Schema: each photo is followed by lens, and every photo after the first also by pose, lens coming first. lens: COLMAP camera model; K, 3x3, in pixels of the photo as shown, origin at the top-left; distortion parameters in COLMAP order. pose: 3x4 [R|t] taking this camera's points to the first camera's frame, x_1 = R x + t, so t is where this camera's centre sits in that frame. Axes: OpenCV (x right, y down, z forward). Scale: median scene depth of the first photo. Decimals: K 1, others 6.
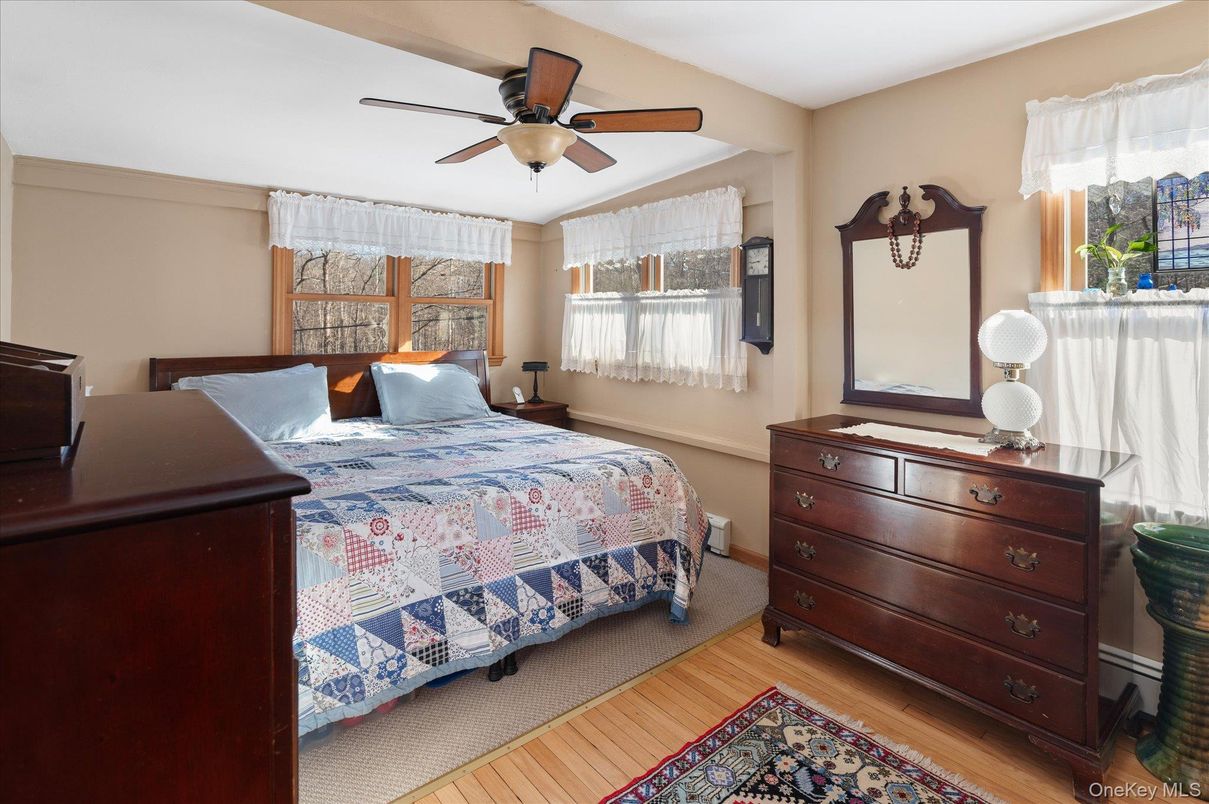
lens RADIAL K [[593.4, 0, 616.0], [0, 593.4, 396.1], [0, 0, 1]] dist [0.005964, -0.005209]
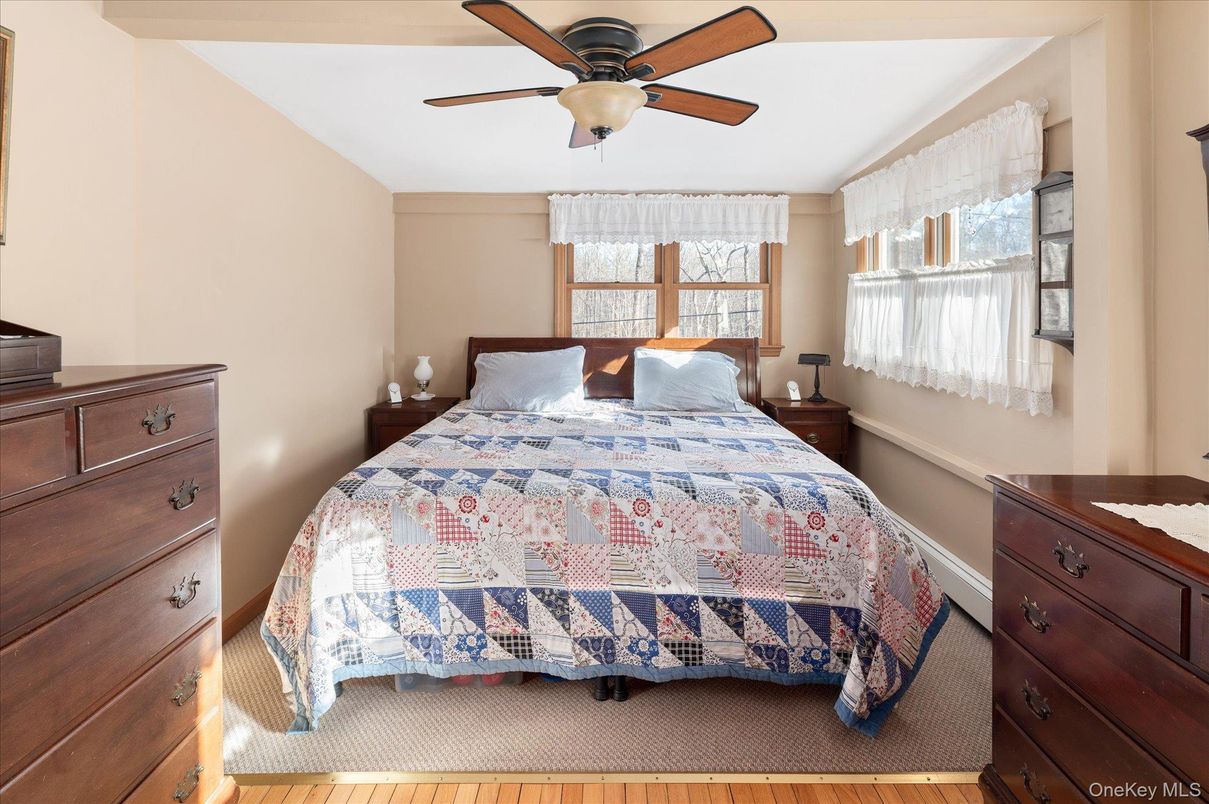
lens RADIAL K [[595.8, 0, 611.5], [0, 595.8, 365.1], [0, 0, 1]] dist [0.005823, -0.002368]
pose [[0.762429, 0.059845, -0.644299, 0.324451], [-0.077051, 0.997026, 0.001429, -0.032866], [0.642468, 0.048555, 0.764773, 0.246208]]
